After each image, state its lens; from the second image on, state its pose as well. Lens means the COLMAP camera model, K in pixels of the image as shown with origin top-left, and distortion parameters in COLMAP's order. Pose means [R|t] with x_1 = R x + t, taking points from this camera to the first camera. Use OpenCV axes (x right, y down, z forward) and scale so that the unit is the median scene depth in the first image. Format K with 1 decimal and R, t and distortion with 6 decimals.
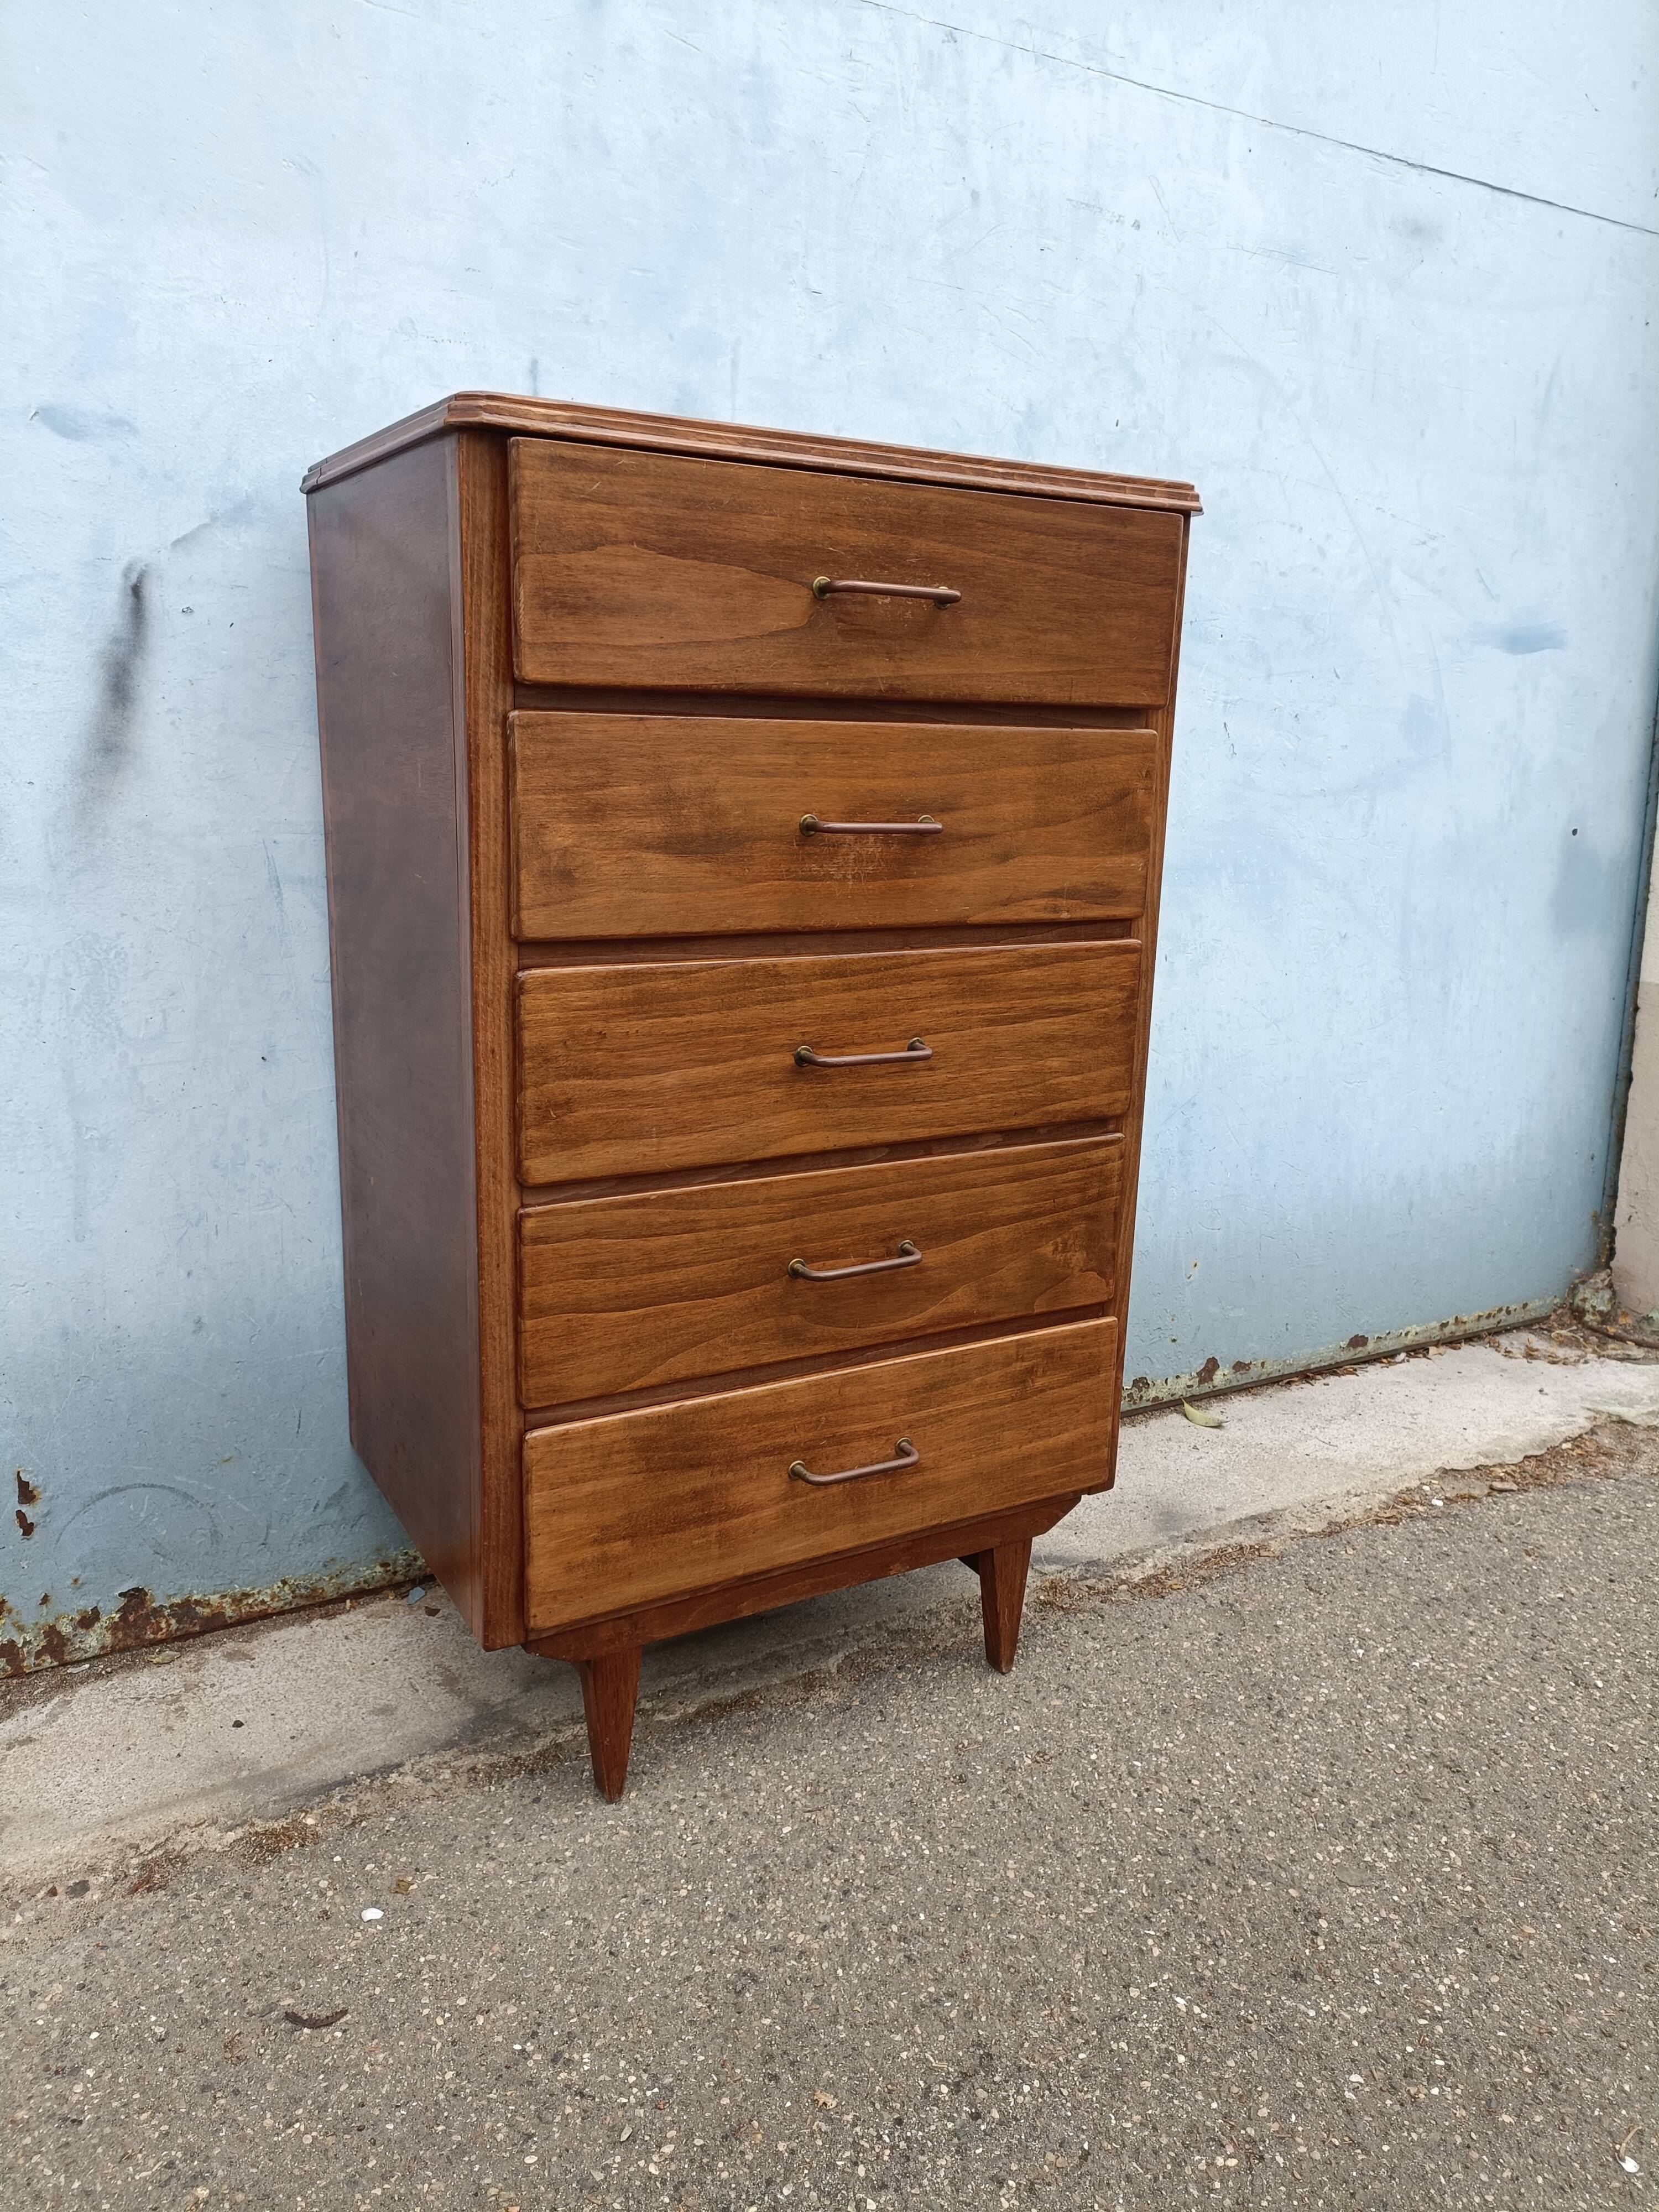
lens RADIAL K [[1609.8, 0, 836.1], [0, 1609.8, 1098.4], [0, 0, 1]] dist [0.084281, -0.097194]
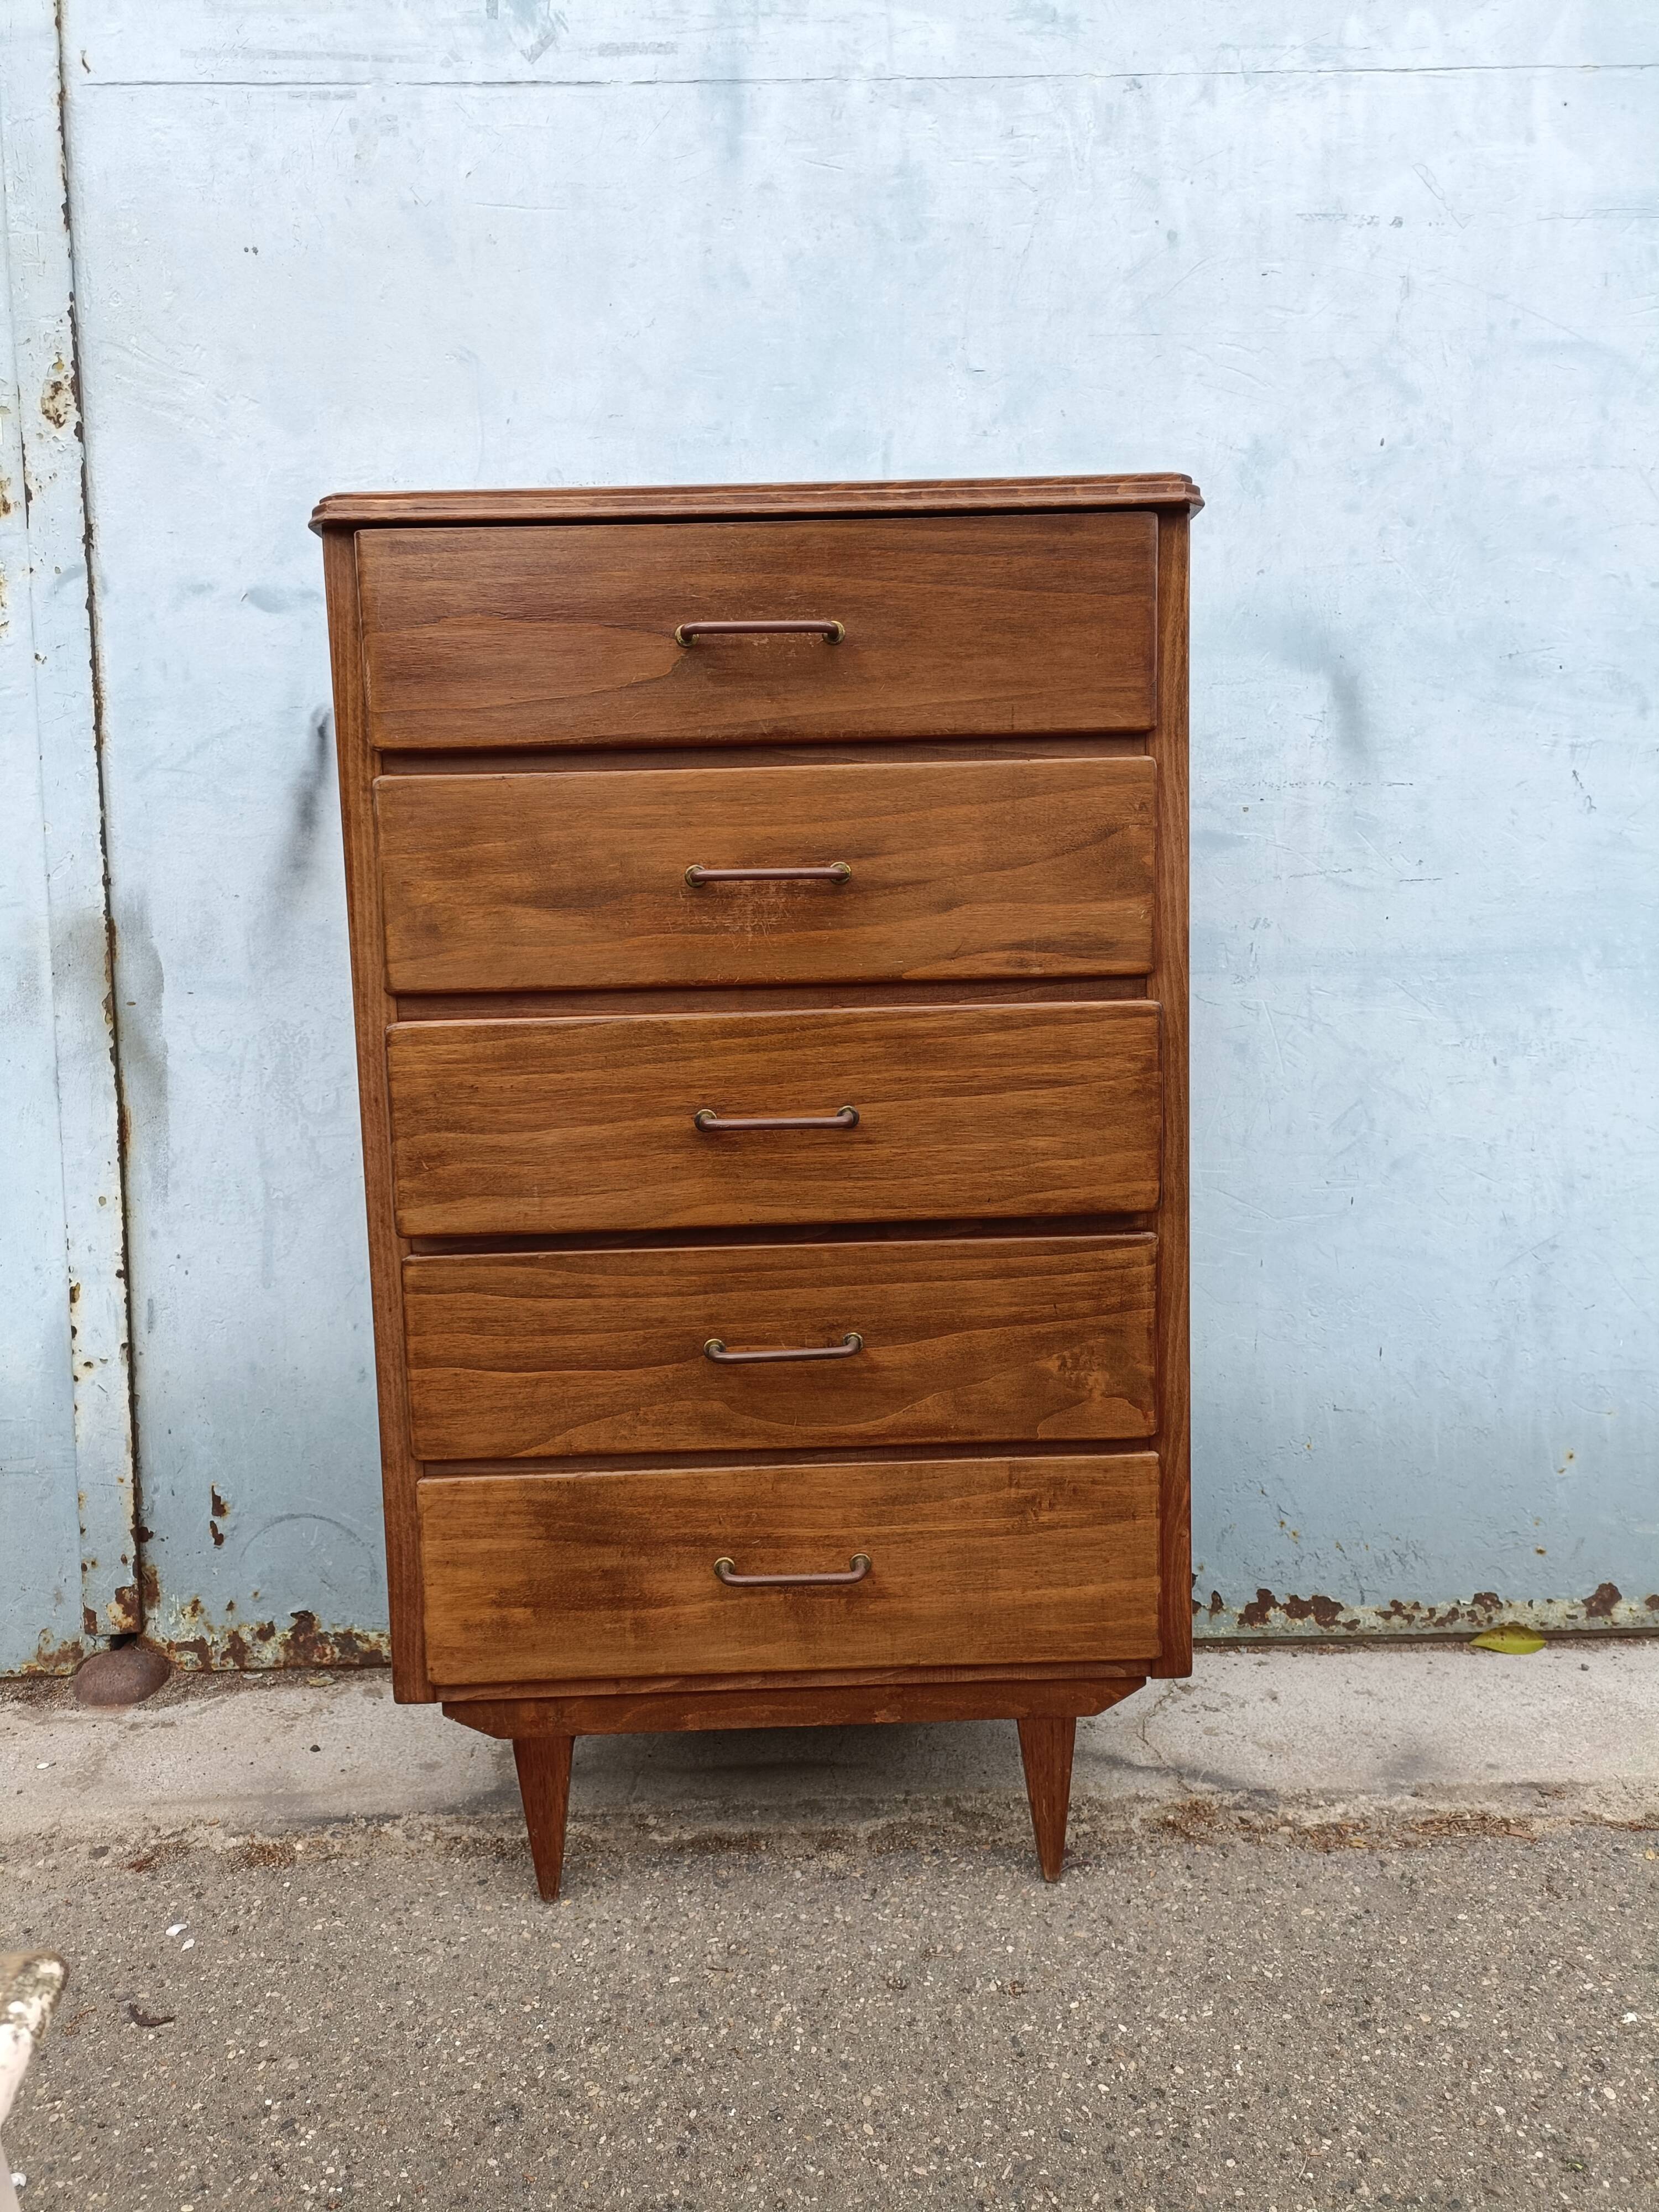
lens RADIAL K [[1609.8, 0, 836.1], [0, 1609.8, 1098.4], [0, 0, 1]] dist [0.084281, -0.097194]
pose [[0.869639, 0.001108, -0.493687, 0.466169], [-0.057168, 0.993496, -0.098473, 0.045828], [0.490368, 0.113859, 0.864046, 0.196120]]
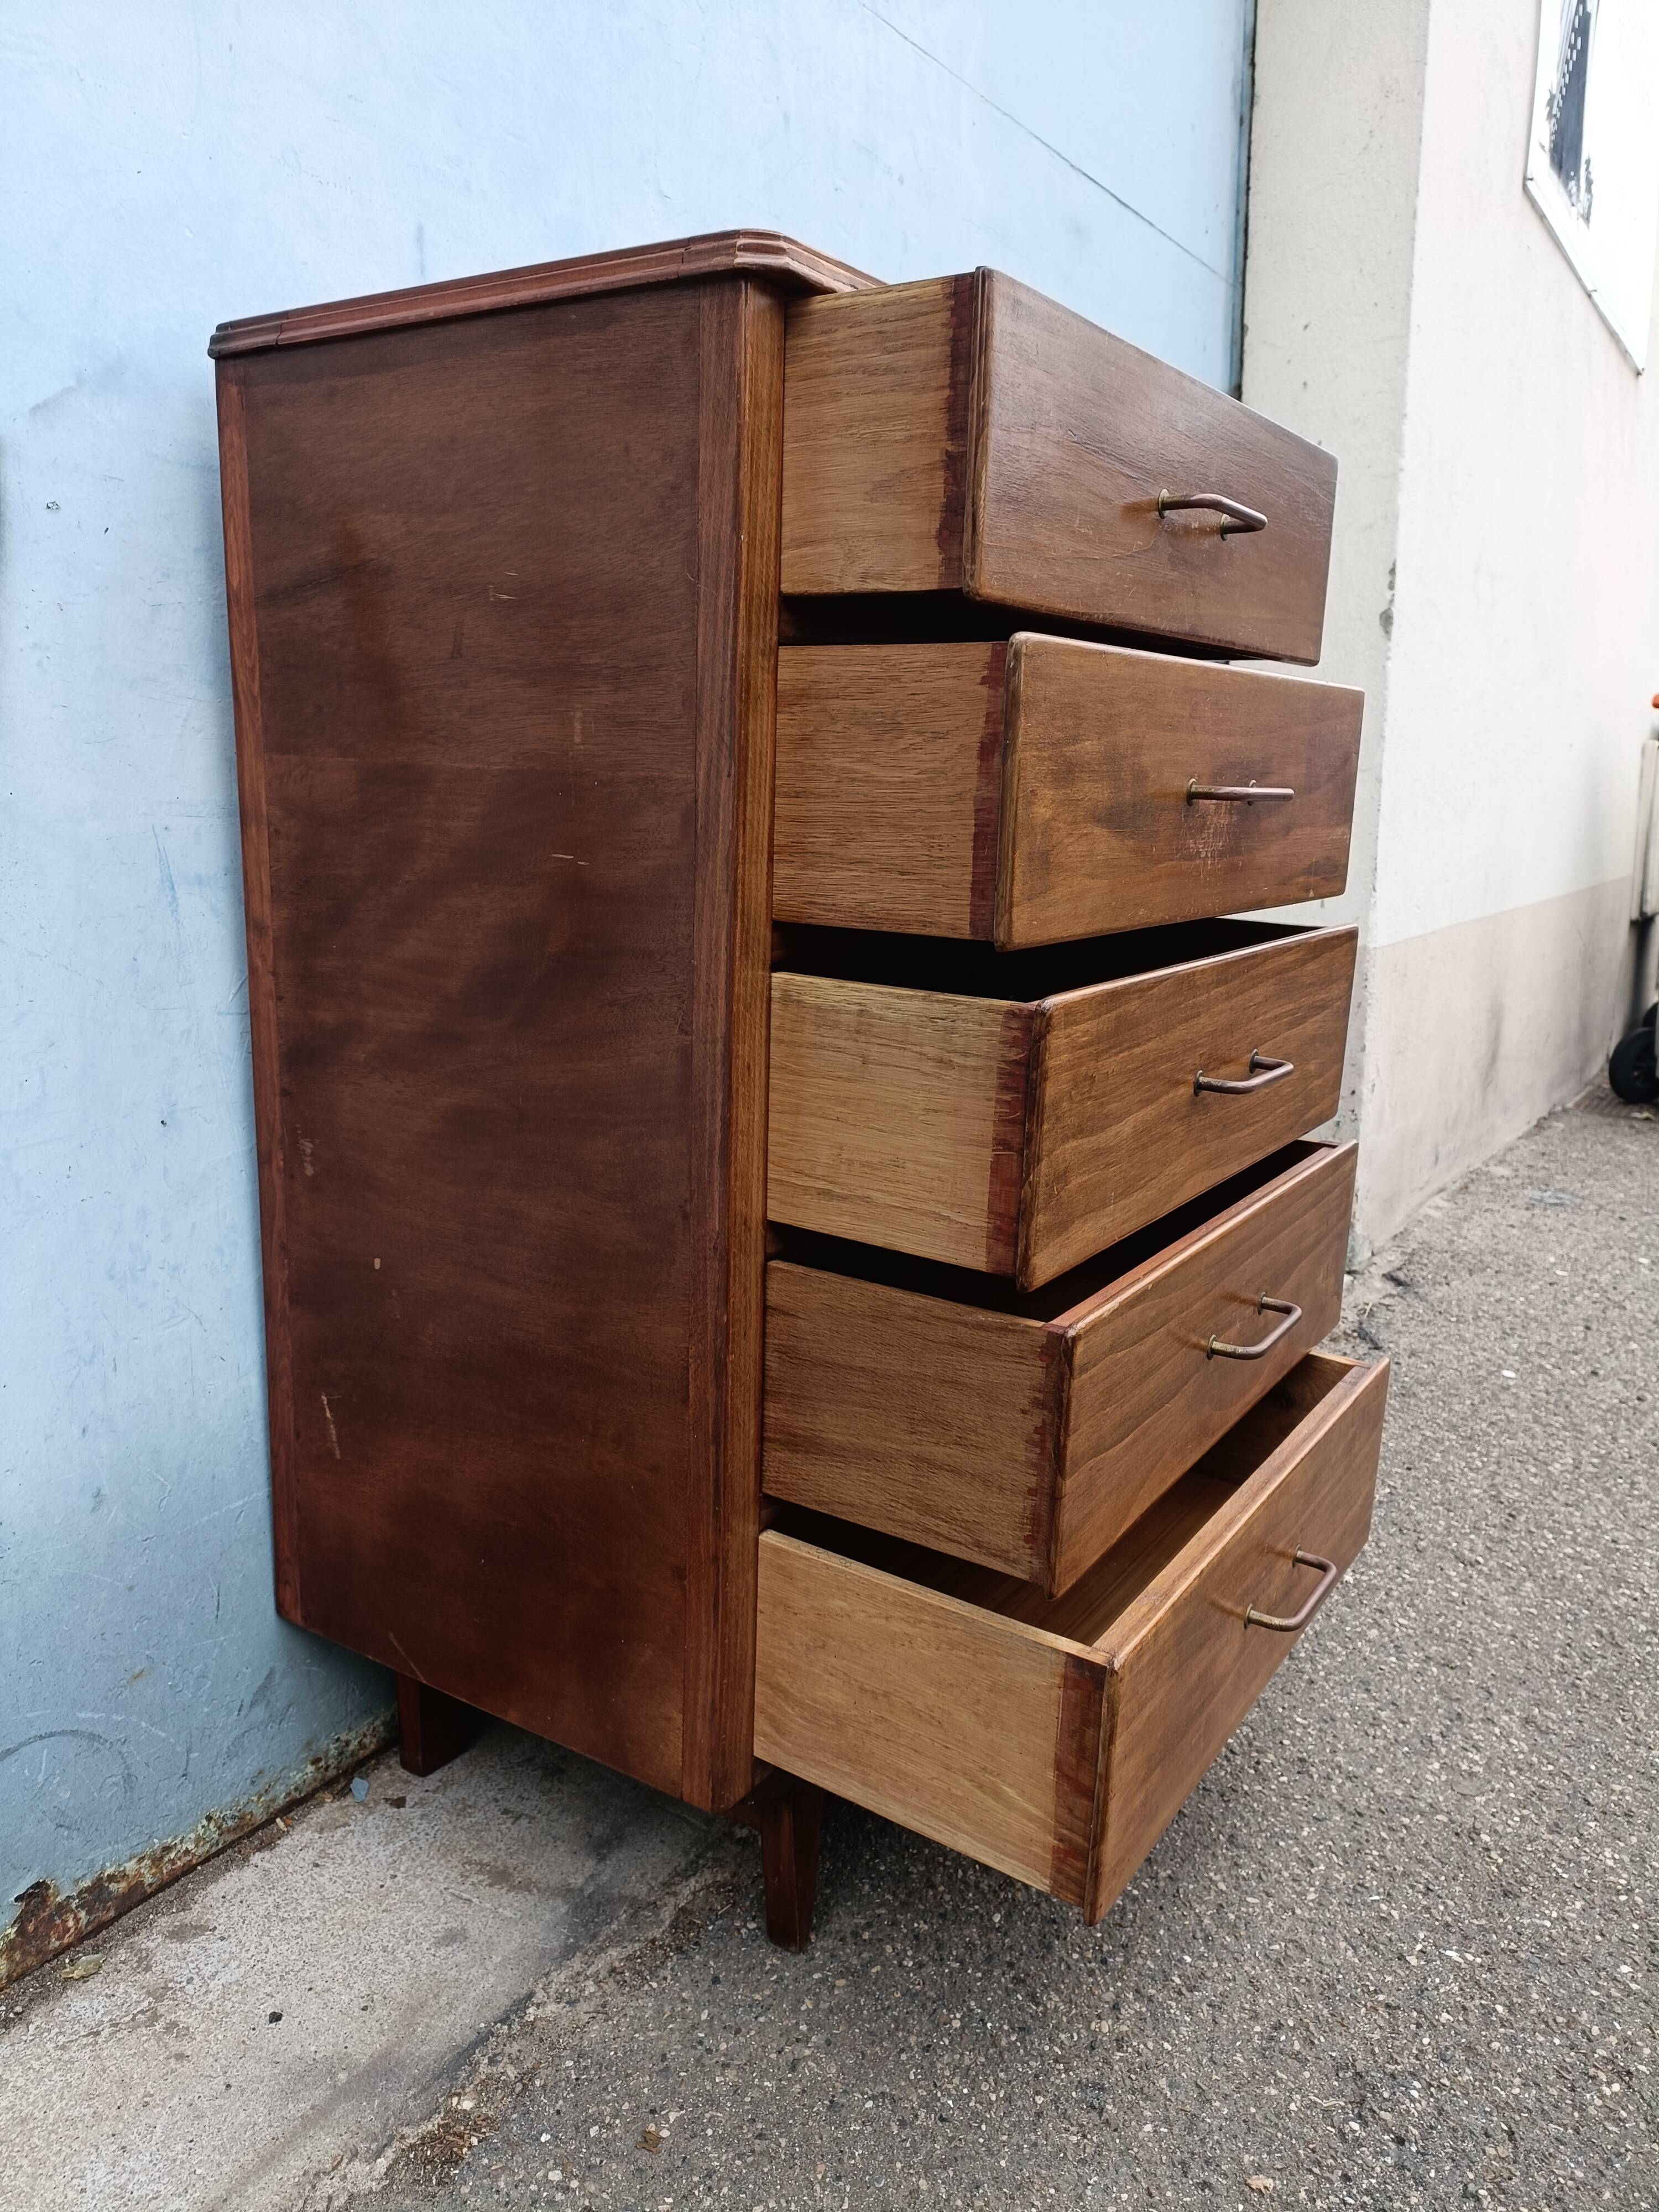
lens RADIAL K [[1634.3, 0, 835.0], [0, 1634.3, 1098.8], [0, 0, 1]] dist [0.011936, 0.008065]
pose [[0.892547, -0.098445, 0.440078, -0.432772], [0.100982, 0.994731, 0.017711, -0.018912], [-0.439503, 0.028632, 0.897785, 0.211325]]
